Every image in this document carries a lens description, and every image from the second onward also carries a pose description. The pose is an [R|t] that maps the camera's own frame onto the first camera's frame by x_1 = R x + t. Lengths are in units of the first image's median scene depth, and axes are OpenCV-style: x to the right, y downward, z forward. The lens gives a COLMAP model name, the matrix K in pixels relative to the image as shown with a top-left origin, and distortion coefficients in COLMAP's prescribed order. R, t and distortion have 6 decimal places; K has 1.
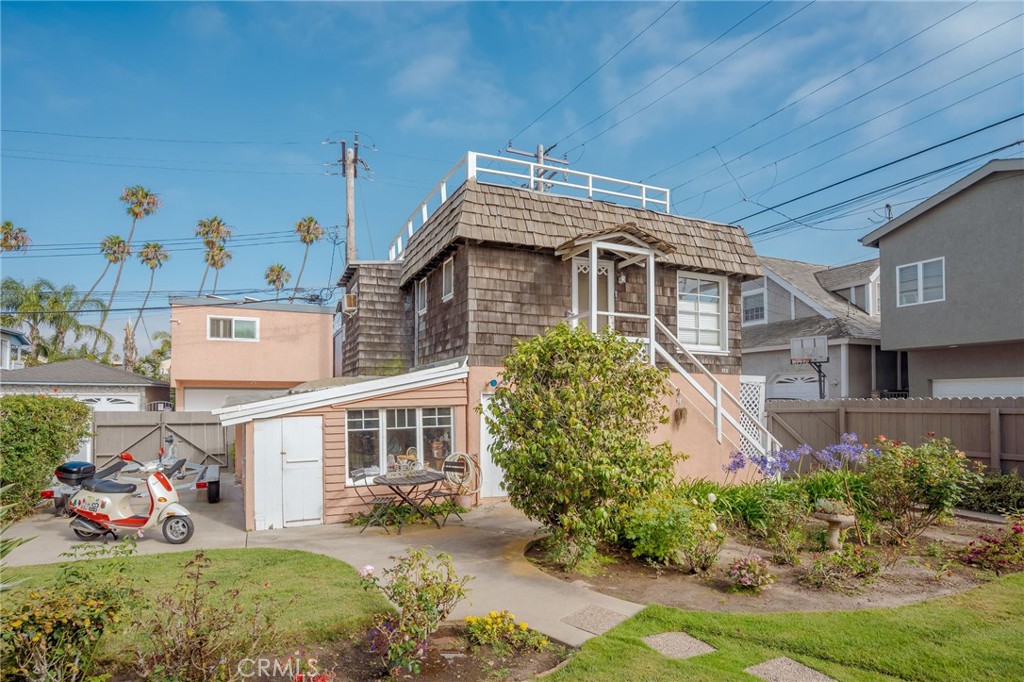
lens RADIAL K [[542.8, 0, 477.2], [0, 542.8, 396.3], [0, 0, 1]] dist [0.002480, 0.002041]
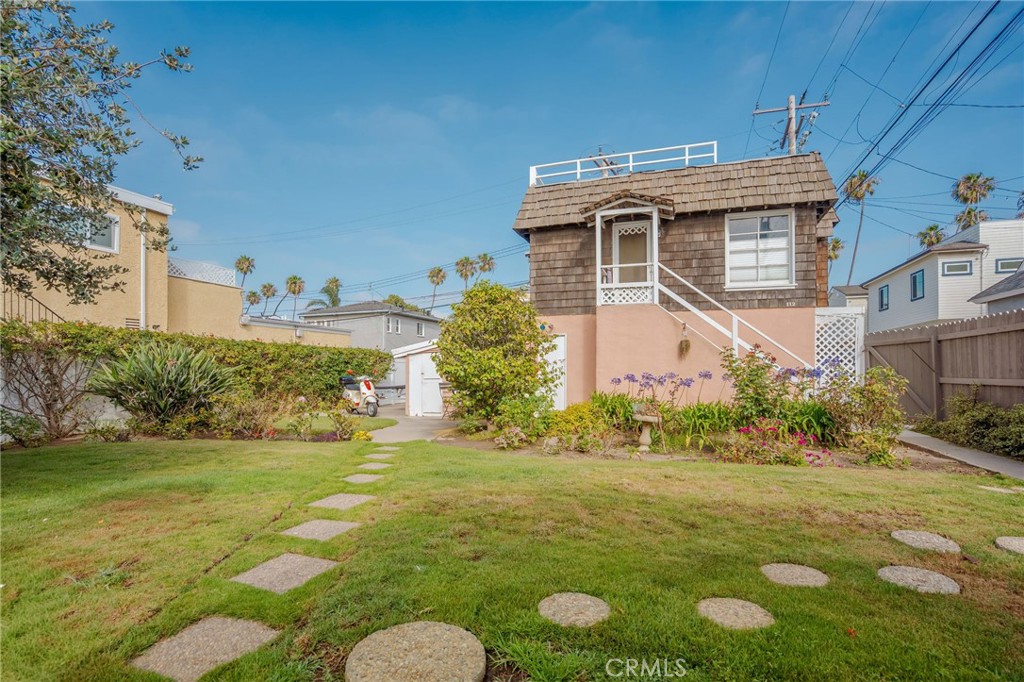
lens RADIAL K [[476.8, 0, 513.6], [0, 476.8, 370.0], [0, 0, 1]] dist [-0.029454, 0.000432]
pose [[0.756764, -0.004512, -0.653672, 0.734777], [0.012612, 0.999891, 0.007699, 0.070321], [0.653566, -0.014070, 0.756739, 0.019867]]
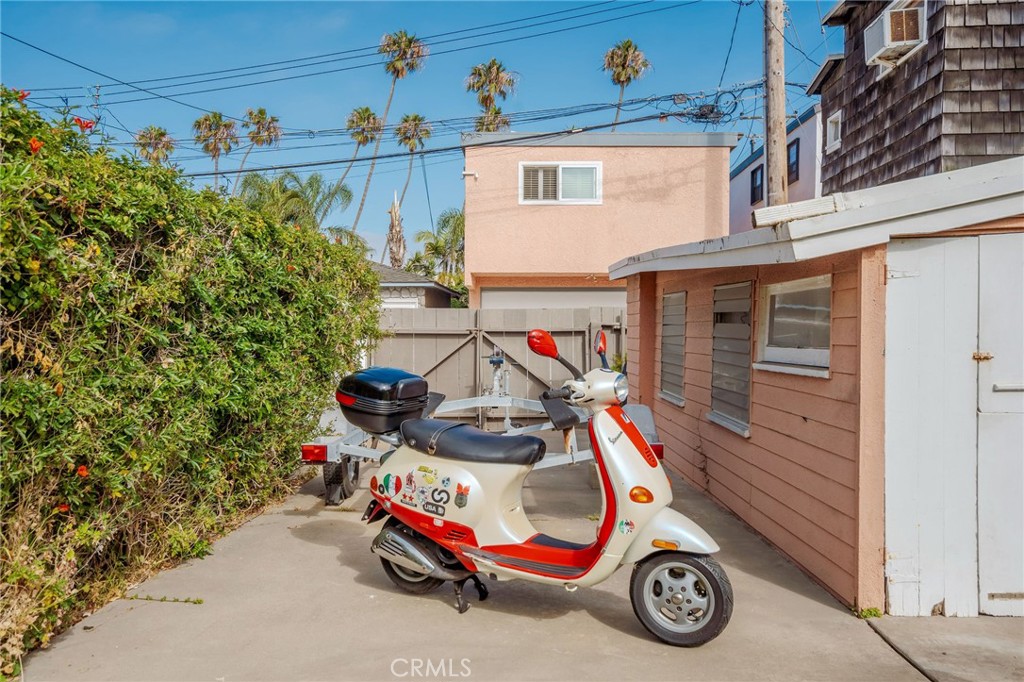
lens RADIAL K [[800.2, 0, 512.0], [0, 800.2, 341.0], [0, 0, 1]] dist [0.001187, 0.002137]
pose [[0.920373, 0.001044, -0.391041, -0.349219], [0.002653, 0.999957, 0.008914, 0.075600], [0.391033, -0.009242, 0.920330, 0.422767]]
